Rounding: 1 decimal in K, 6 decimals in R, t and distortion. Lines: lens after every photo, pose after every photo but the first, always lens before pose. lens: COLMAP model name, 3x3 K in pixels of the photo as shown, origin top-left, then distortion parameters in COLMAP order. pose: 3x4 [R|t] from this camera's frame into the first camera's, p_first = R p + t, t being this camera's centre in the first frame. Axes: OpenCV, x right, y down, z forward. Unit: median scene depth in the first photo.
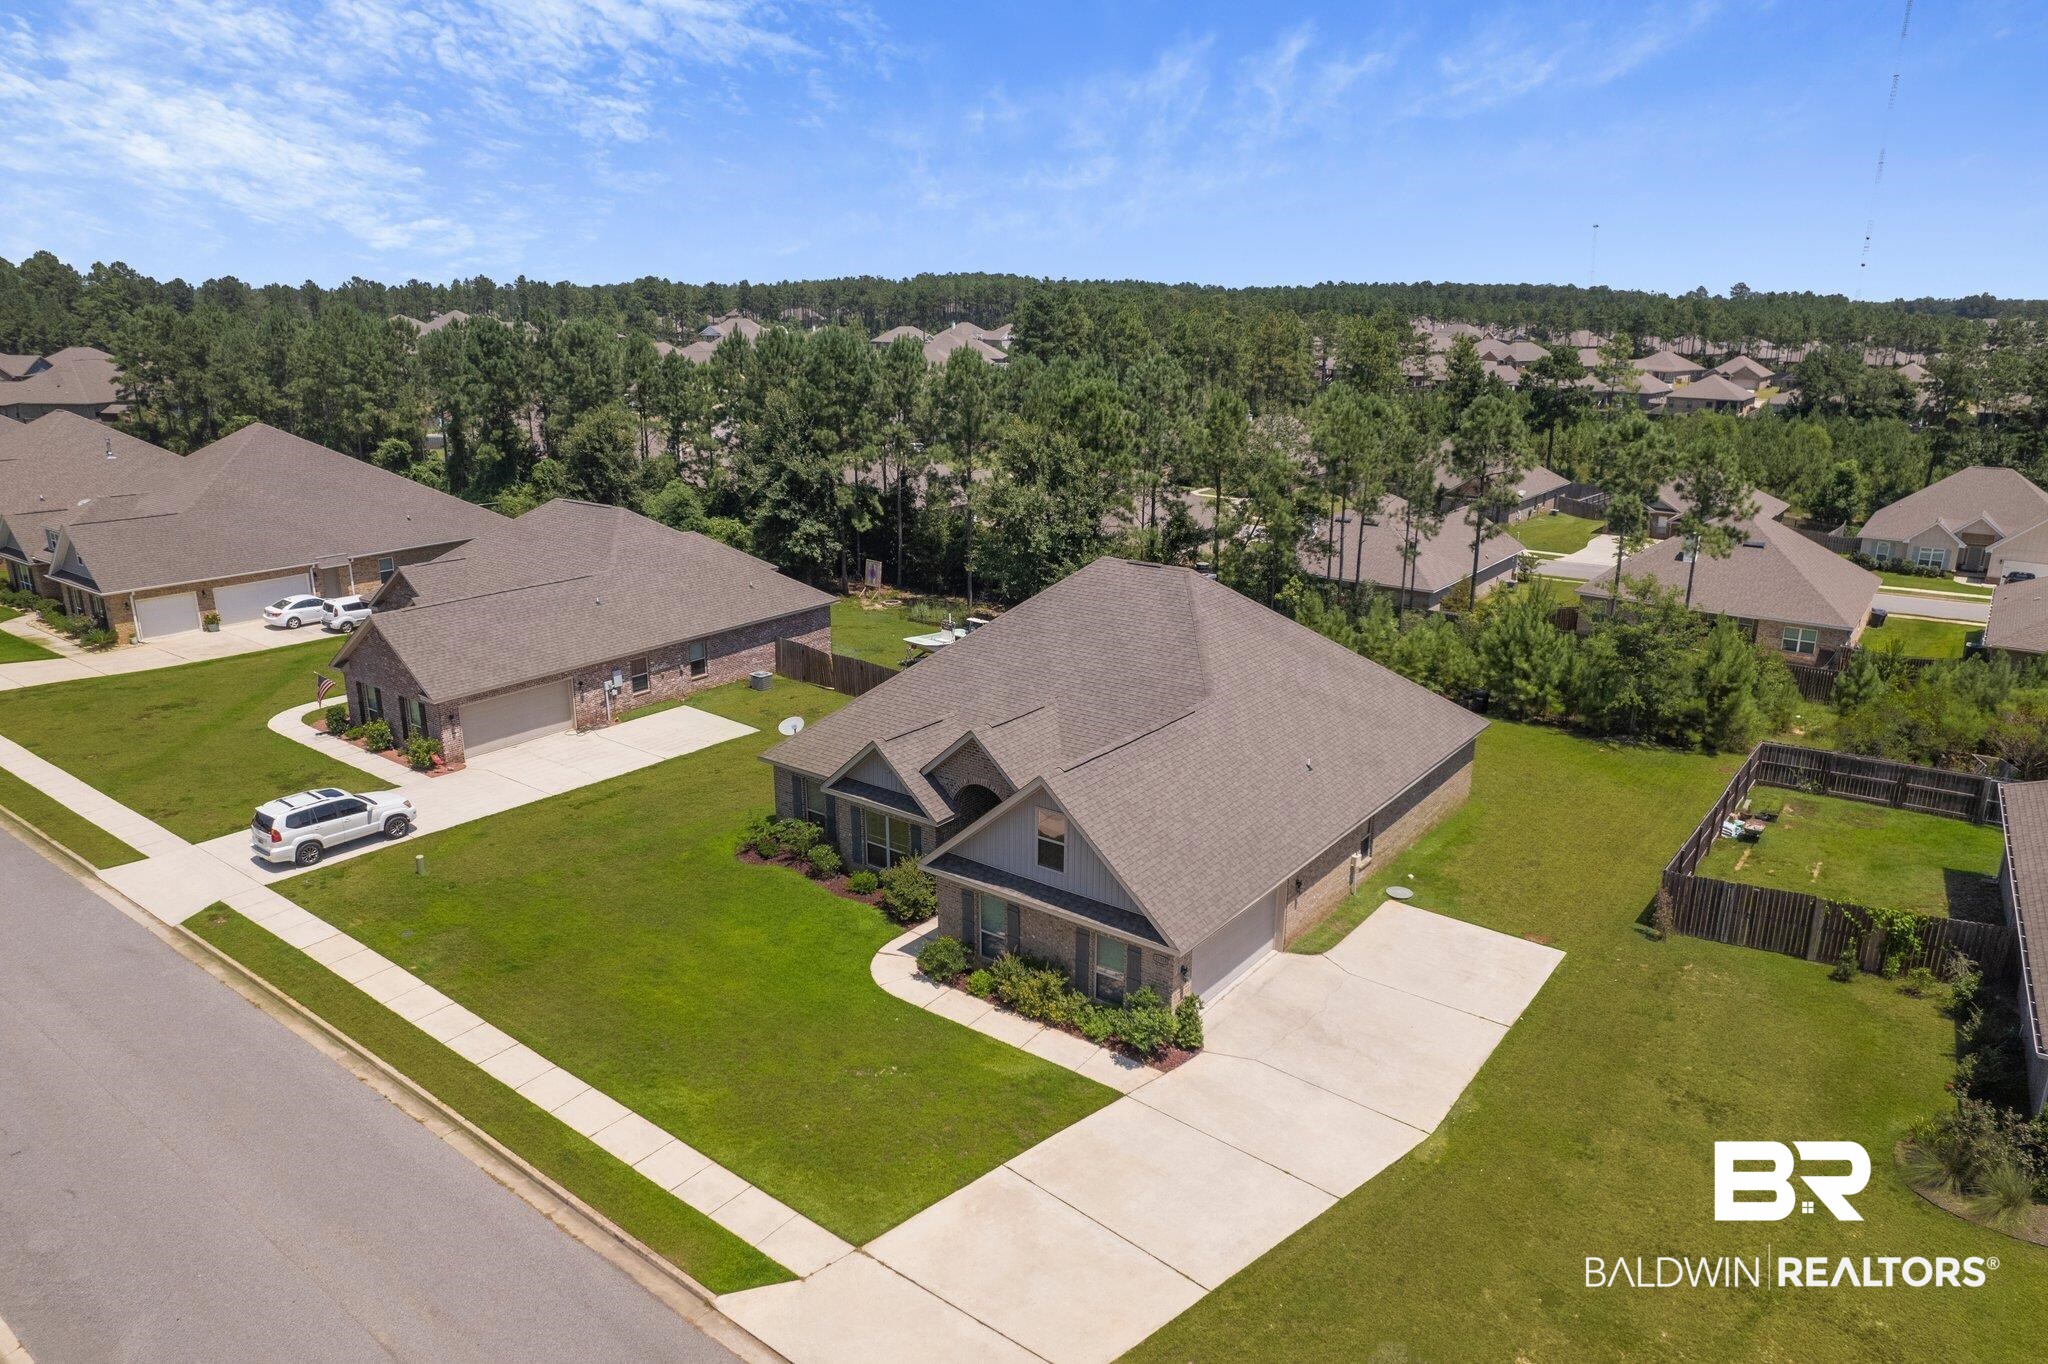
lens RADIAL K [[1305.7, 0, 1024.0], [0, 1305.7, 682.0], [0, 0, 1]] dist [-0.003979, -0.000247]
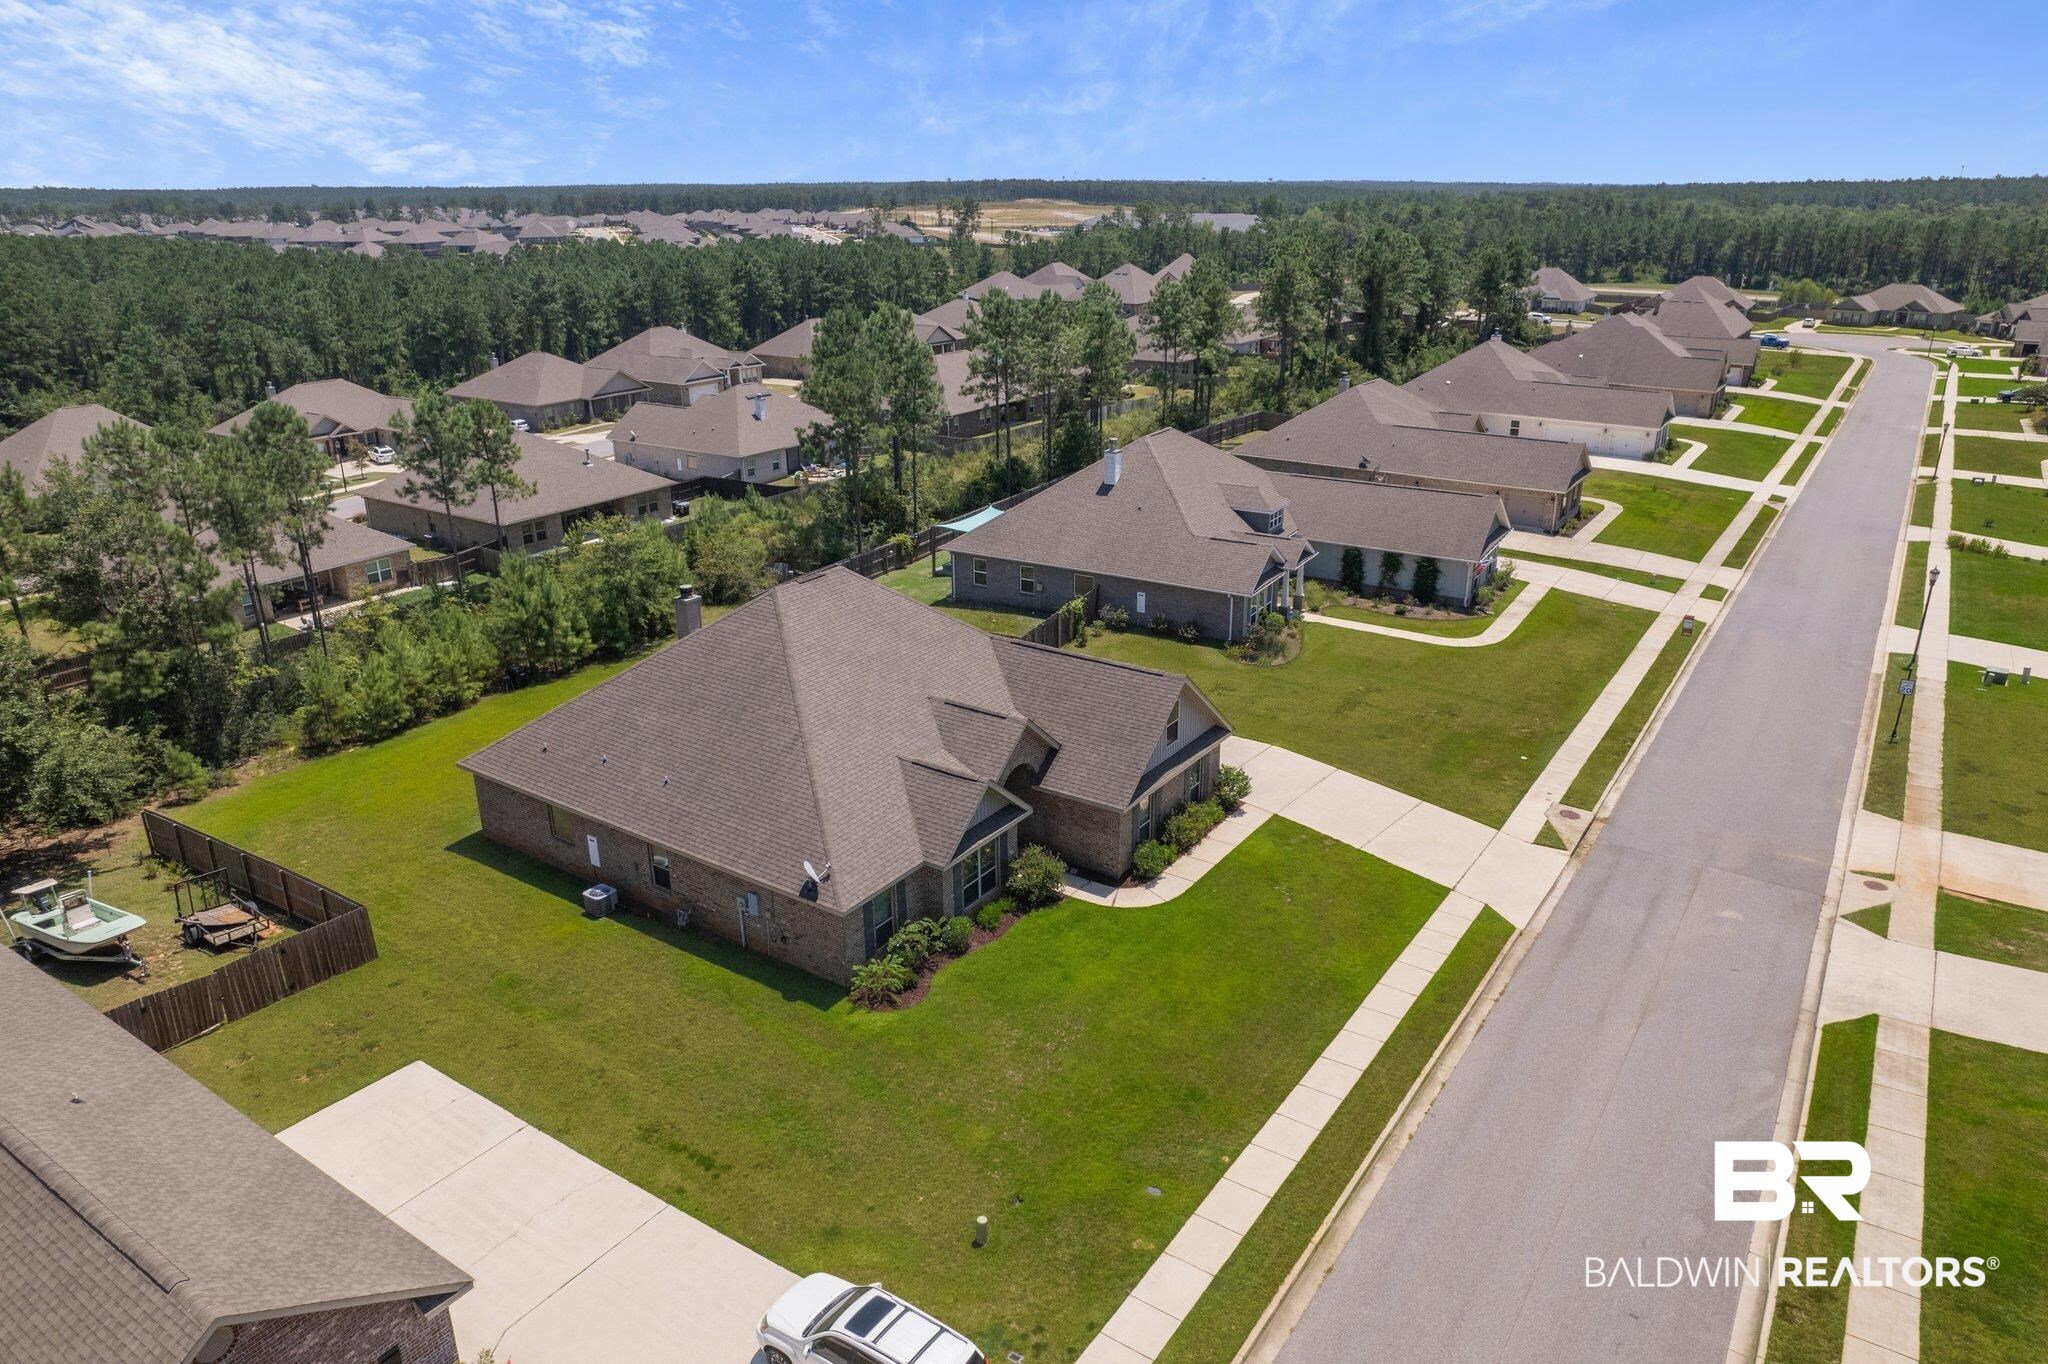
lens RADIAL K [[1305.7, 0, 1024.0], [0, 1305.7, 682.0], [0, 0, 1]] dist [-0.003979, -0.000247]
pose [[-0.044491, -0.354767, 0.933896, -1.103612], [0.284875, 0.891503, 0.352234, -0.397250], [-0.957532, 0.281715, 0.061400, 0.924115]]
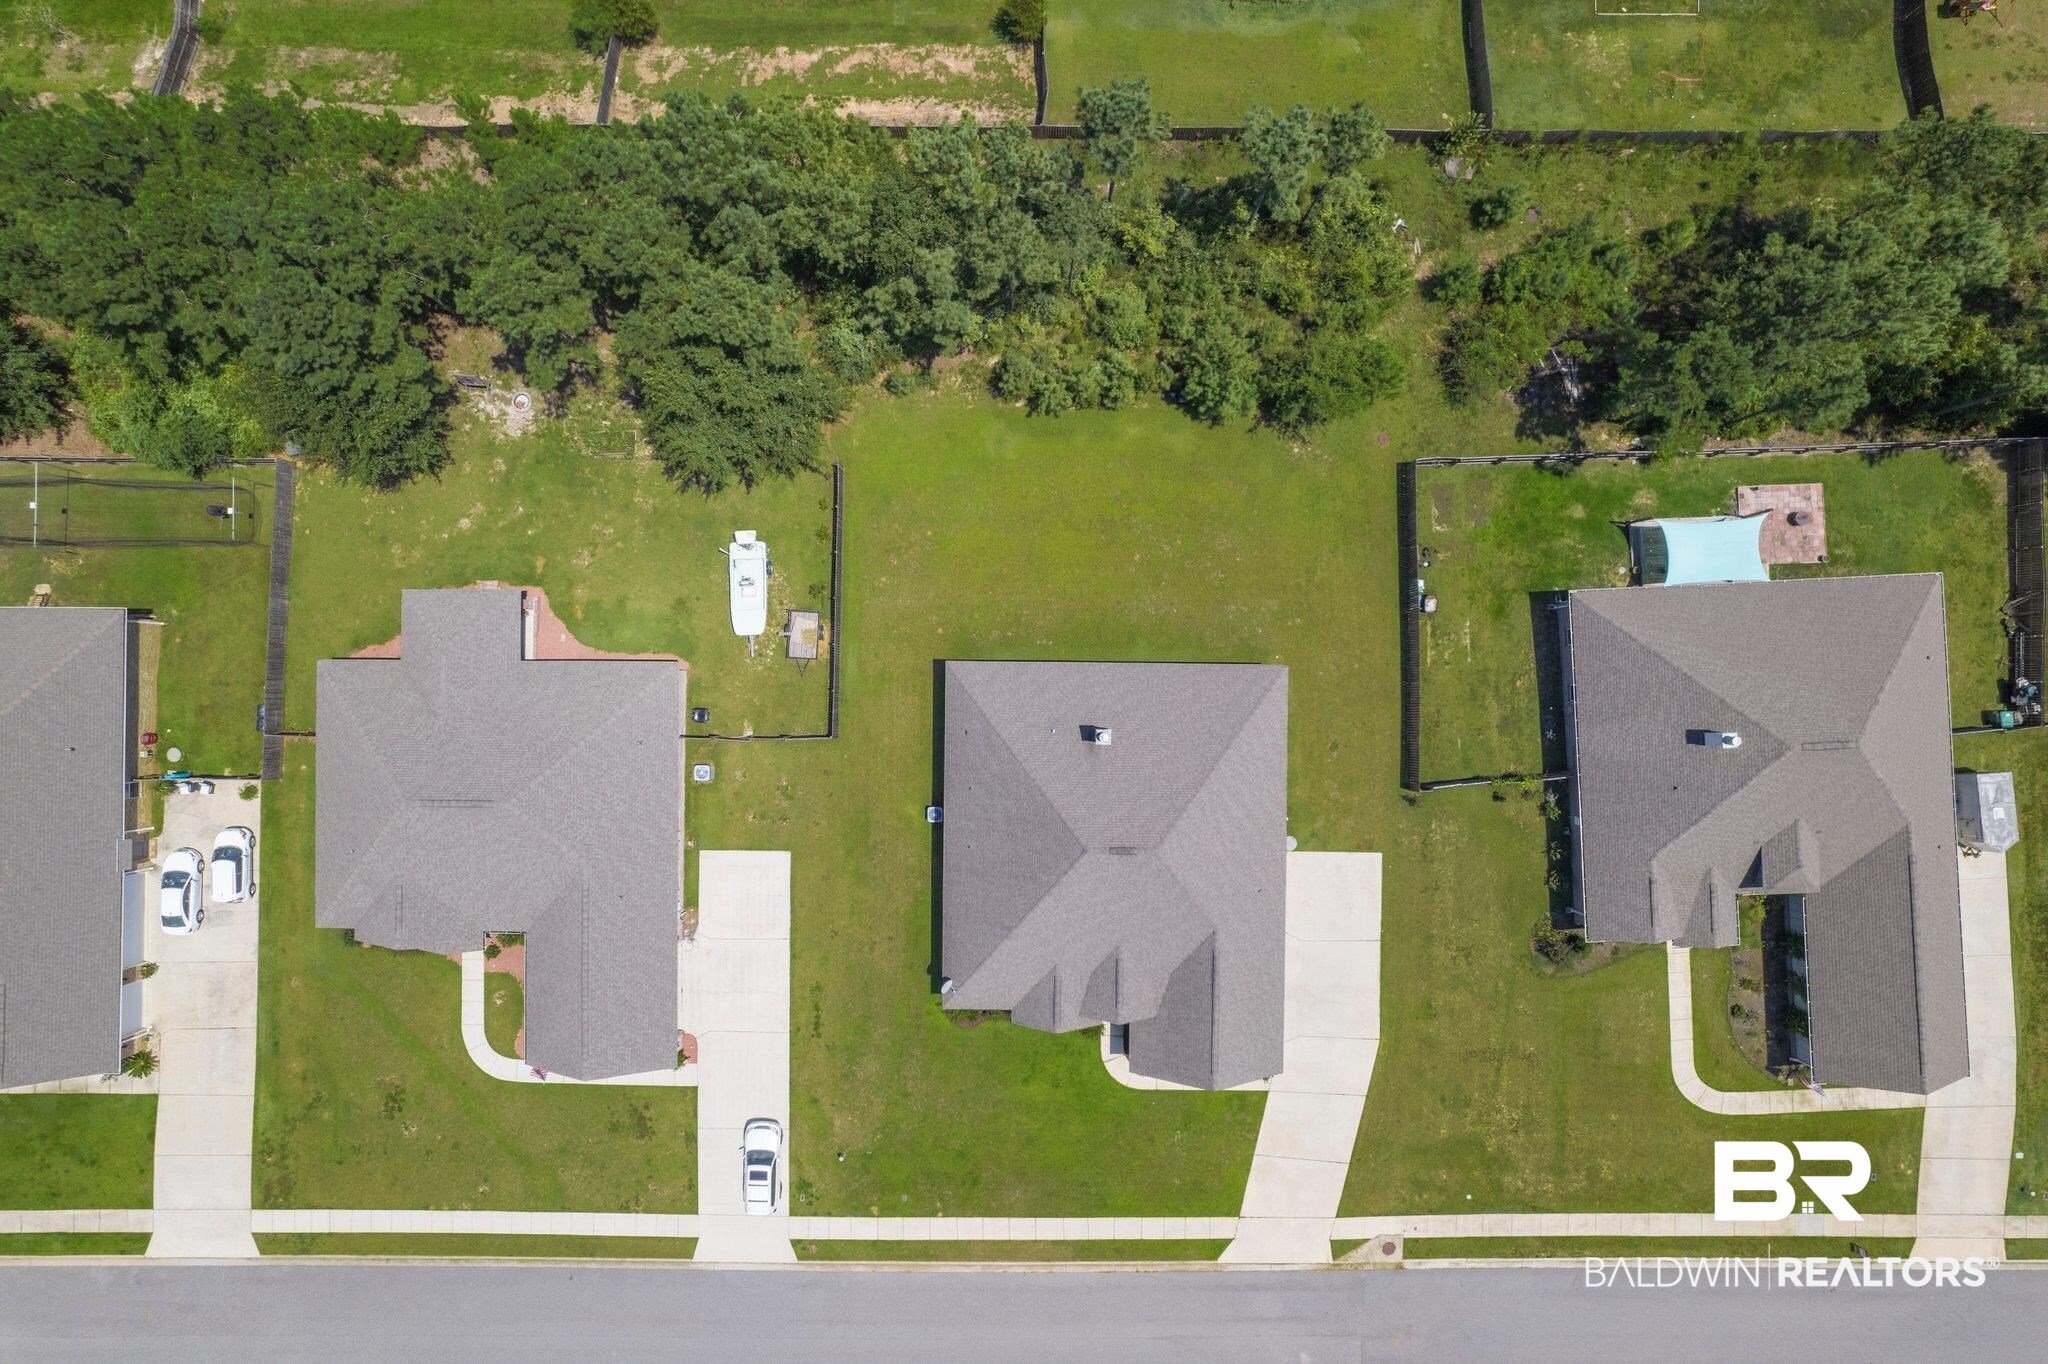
lens RADIAL K [[1305.7, 0, 1024.0], [0, 1305.7, 682.0], [0, 0, 1]] dist [-0.003979, -0.000247]
pose [[0.802890, -0.595985, -0.013000, 0.156312], [0.180912, 0.222823, 0.957925, -1.795407], [-0.568013, -0.771461, 0.286723, 0.918134]]
